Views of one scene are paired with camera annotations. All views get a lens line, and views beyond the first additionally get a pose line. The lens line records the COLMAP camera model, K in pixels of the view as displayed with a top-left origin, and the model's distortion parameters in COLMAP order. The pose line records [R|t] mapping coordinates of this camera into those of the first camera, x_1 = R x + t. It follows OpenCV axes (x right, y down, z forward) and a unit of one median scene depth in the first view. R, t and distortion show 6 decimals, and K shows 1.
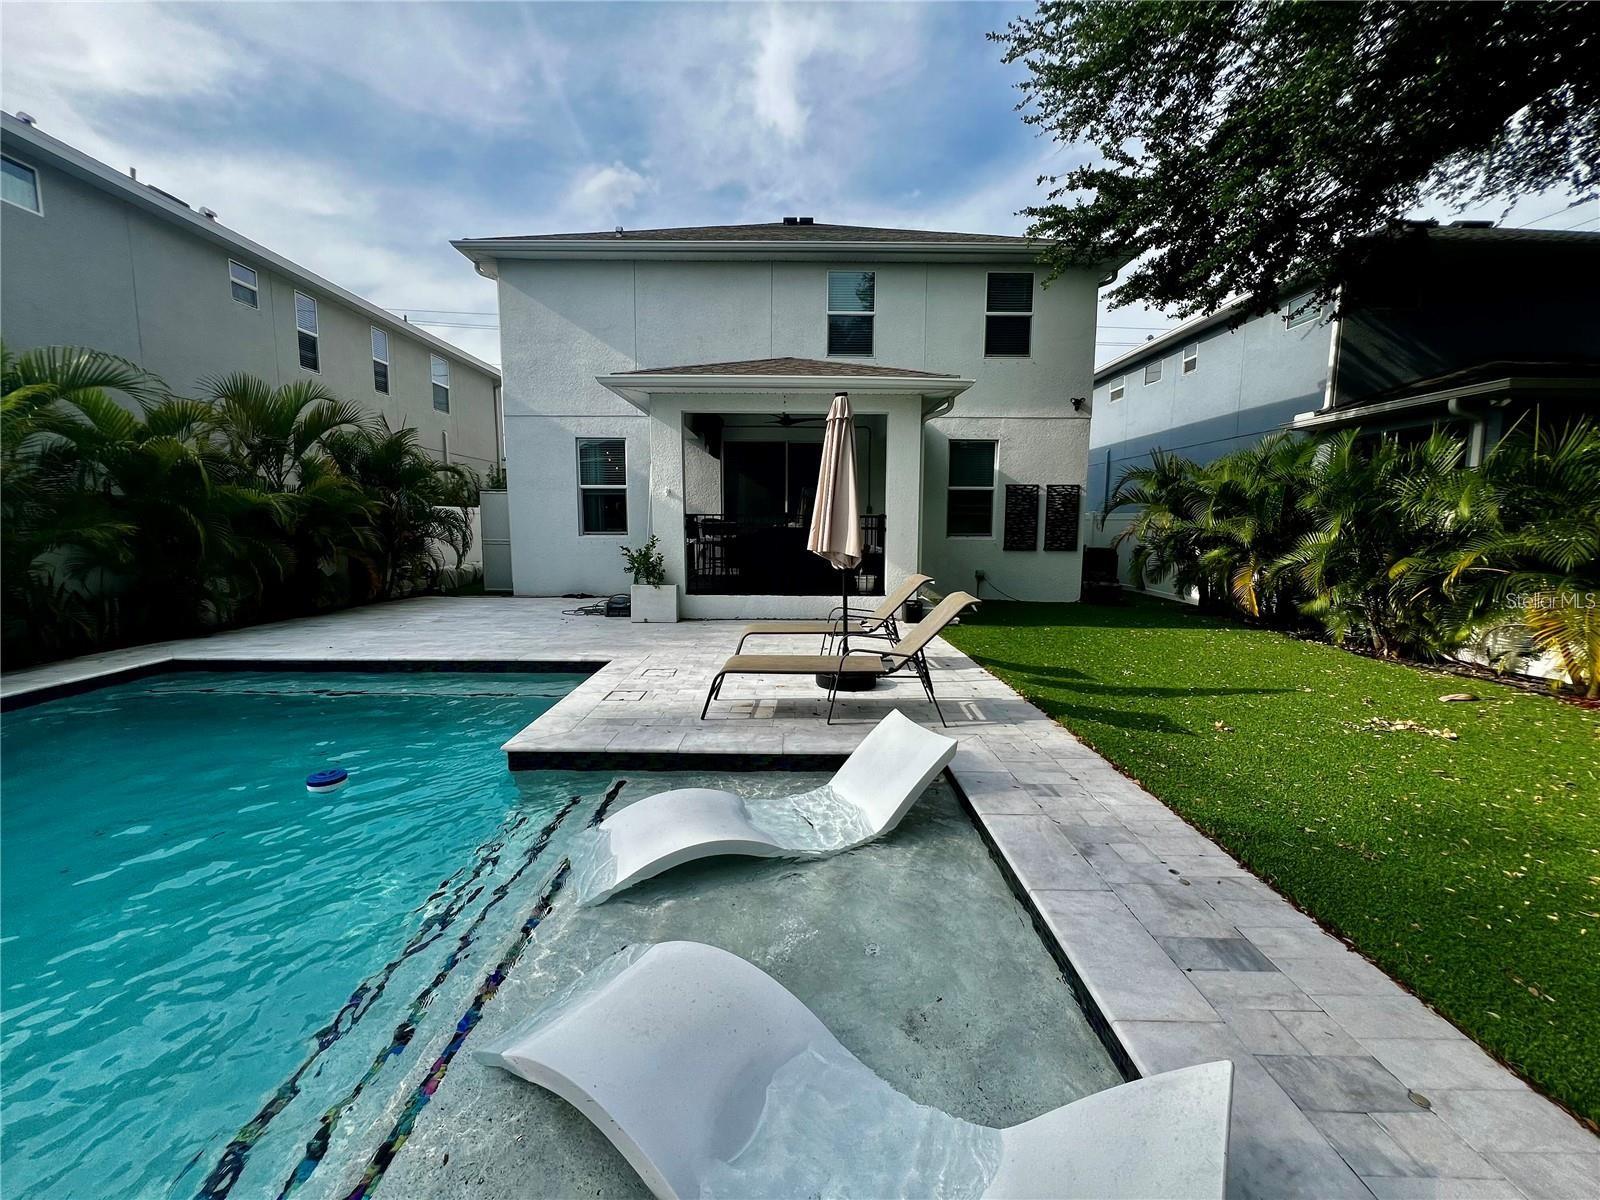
lens RADIAL K [[639.5, 0, 801.2], [0, 639.5, 598.6], [0, 0, 1]] dist [-0.002782, 0.000930]
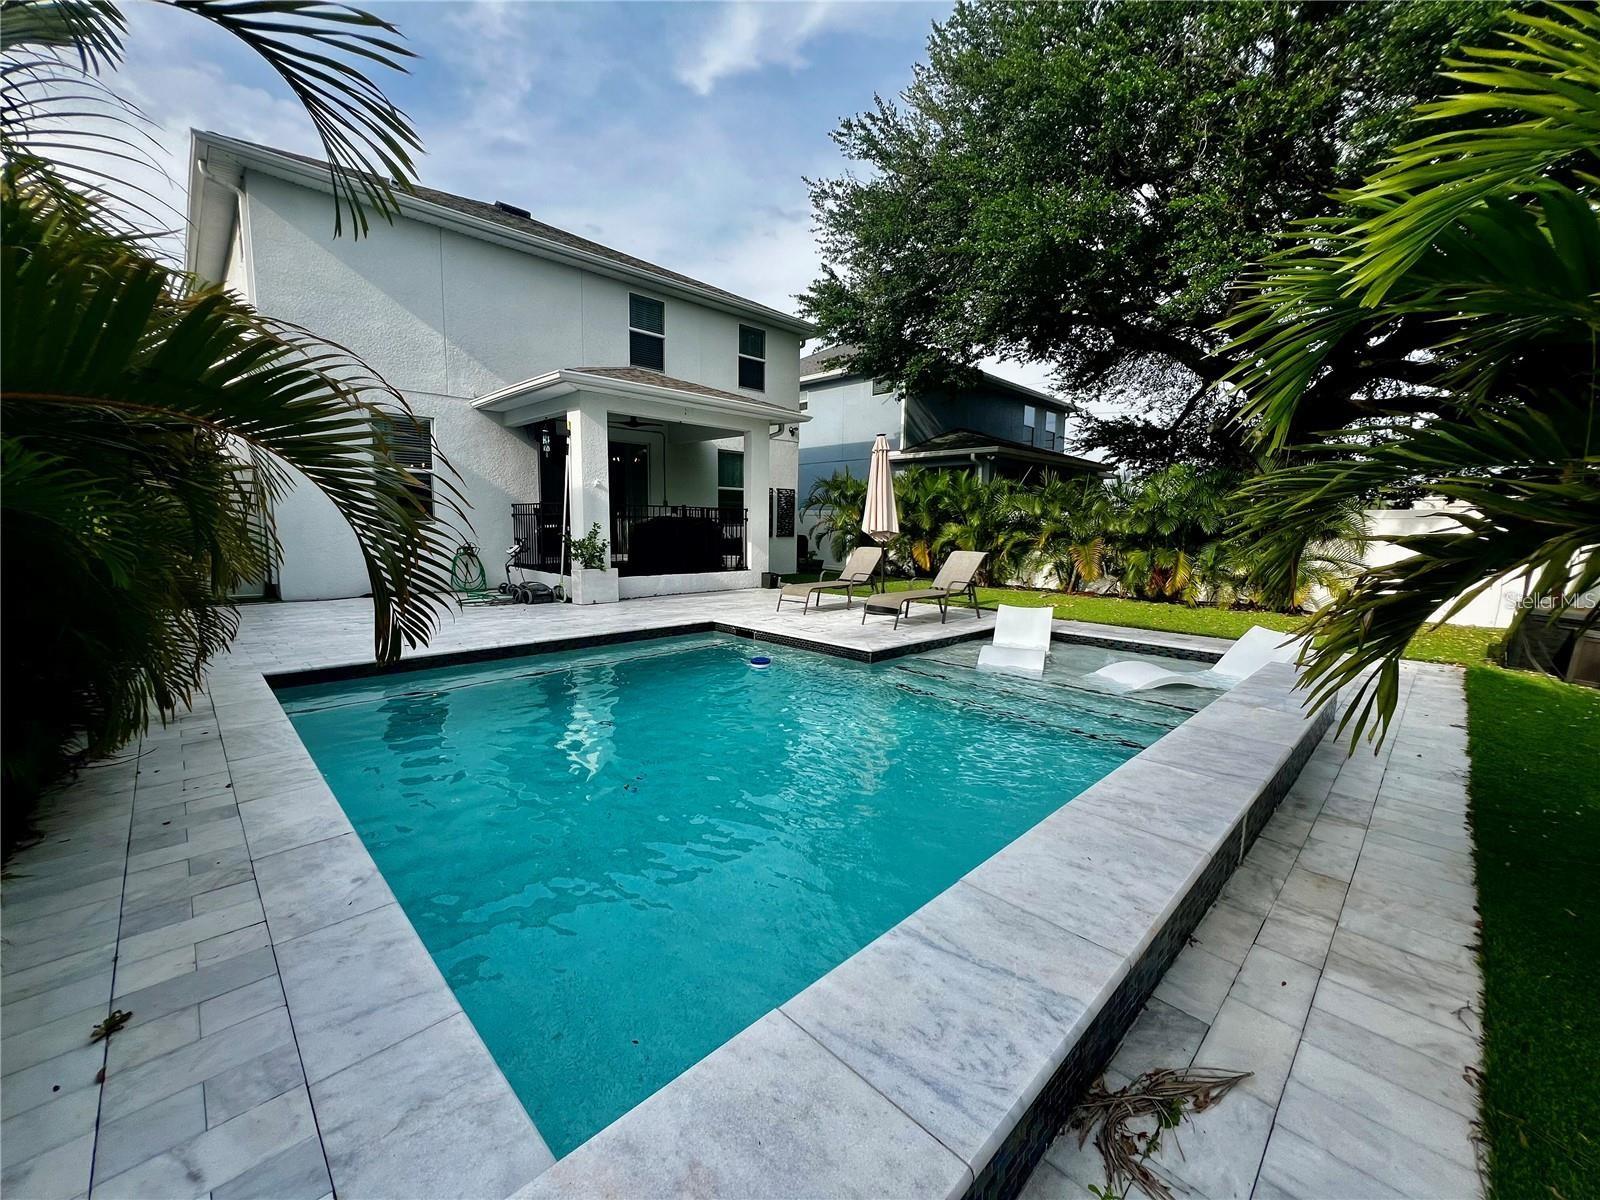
lens RADIAL K [[639.5, 0, 803.9], [0, 639.5, 596.9], [0, 0, 1]] dist [-0.002782, 0.000930]
pose [[0.719675, -0.075667, 0.690175, -0.558919], [0.073946, 0.996743, 0.032171, 0.012036], [-0.690362, 0.027883, 0.722927, -0.015343]]
